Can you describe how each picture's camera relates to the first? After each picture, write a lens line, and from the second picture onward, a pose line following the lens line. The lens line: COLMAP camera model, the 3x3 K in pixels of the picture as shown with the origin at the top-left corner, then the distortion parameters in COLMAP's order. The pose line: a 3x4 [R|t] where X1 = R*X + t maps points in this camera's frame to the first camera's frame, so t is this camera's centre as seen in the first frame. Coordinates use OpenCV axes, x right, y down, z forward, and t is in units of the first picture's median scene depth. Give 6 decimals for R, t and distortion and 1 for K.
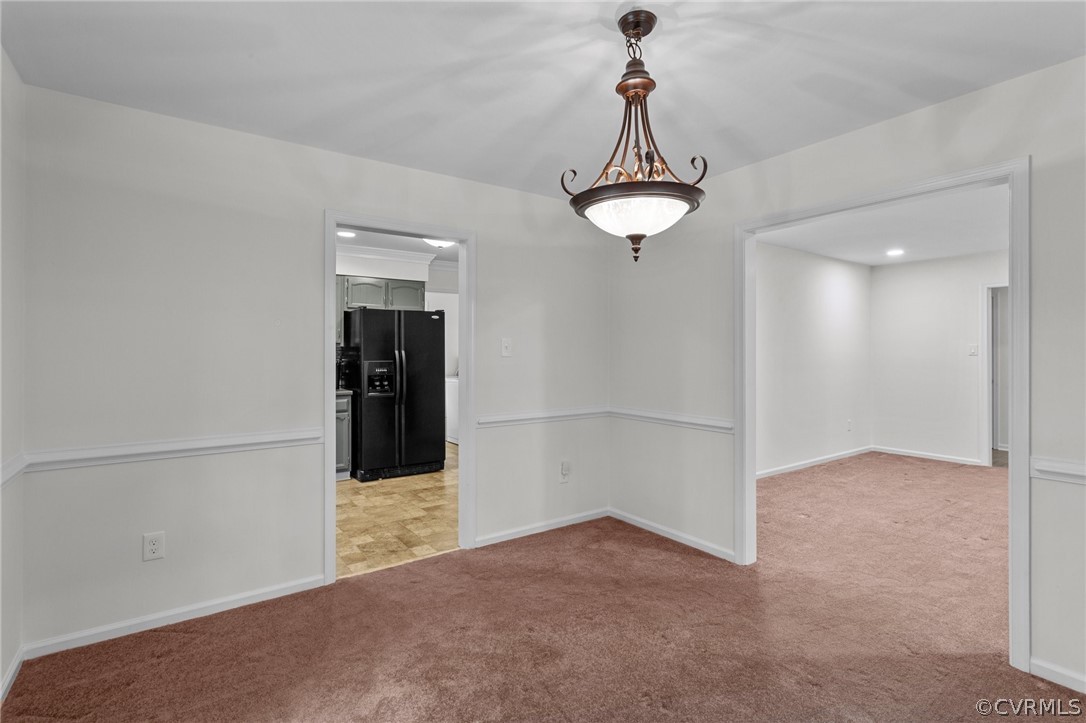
lens RADIAL K [[523.5, 0, 543.6], [0, 523.5, 354.7], [0, 0, 1]] dist [-0.000163, -0.000184]
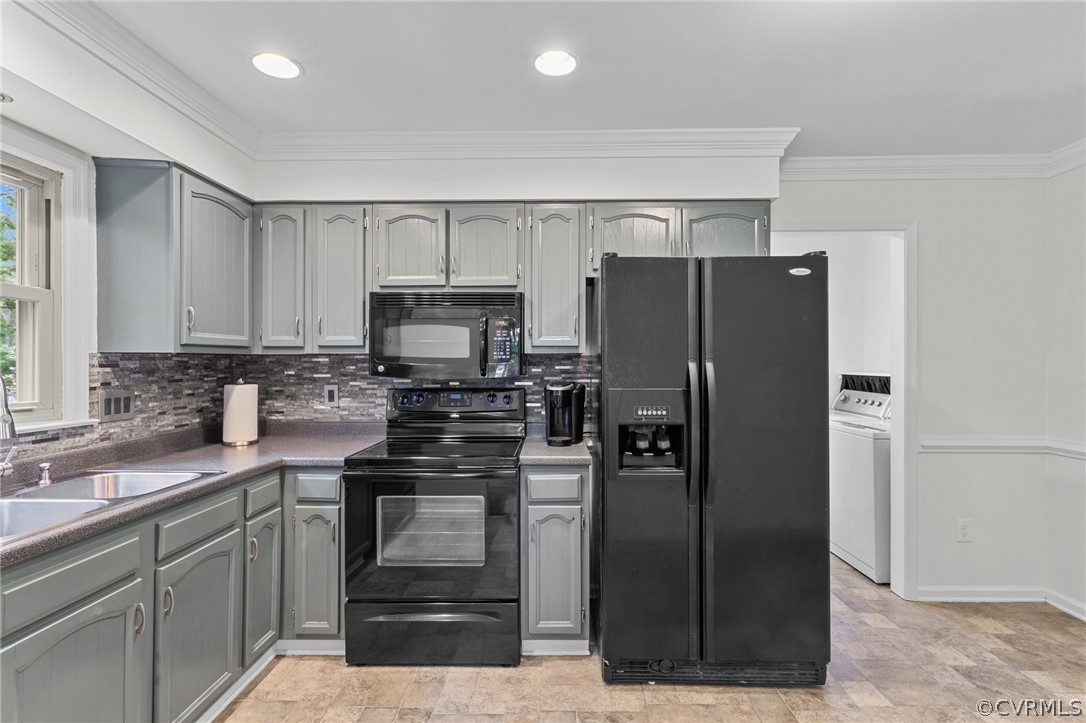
lens RADIAL K [[515.4, 0, 544.6], [0, 515.4, 365.2], [0, 0, 1]] dist [0.000275, 0.000354]
pose [[0.805972, 0.002161, -0.591950, -0.144094], [-0.002612, 0.999997, 0.000094, -0.005533], [0.591948, 0.001470, 0.805975, 0.631232]]
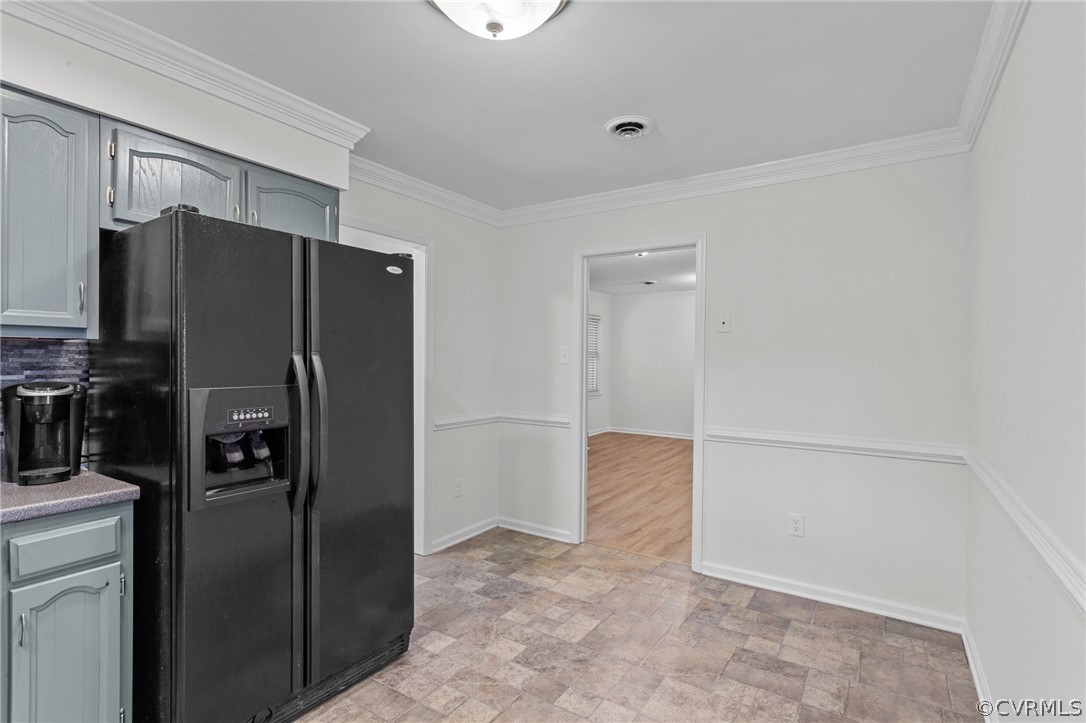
lens RADIAL K [[524.6, 0, 551.4], [0, 524.6, 363.4], [0, 0, 1]] dist [0.009576, -0.000258]
pose [[0.928207, 0.005008, 0.372031, -0.255795], [-0.006987, 0.999968, 0.003972, -0.004761], [-0.371999, -0.006287, 0.928212, 0.623673]]
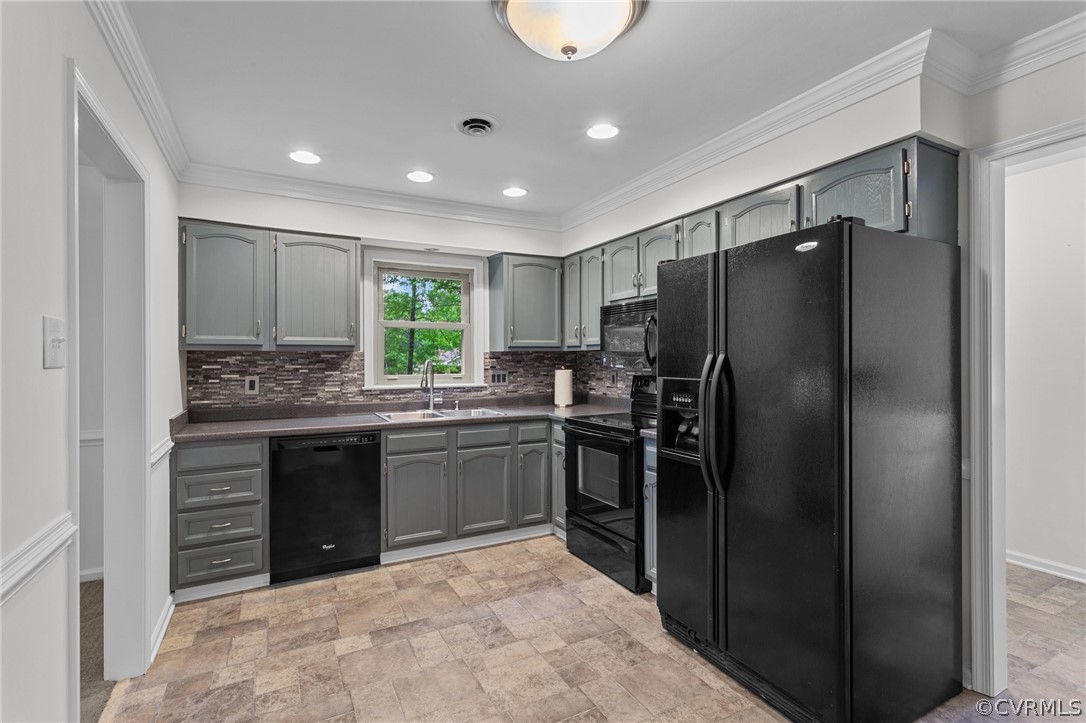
lens RADIAL K [[509.5, 0, 547.1], [0, 509.5, 358.2], [0, 0, 1]] dist [-0.000244, 0.000252]
pose [[-0.123481, 0.001305, -0.992346, 0.121961], [0.000687, 0.999999, 0.001229, -0.005277], [0.992347, -0.000530, -0.123482, 0.927955]]
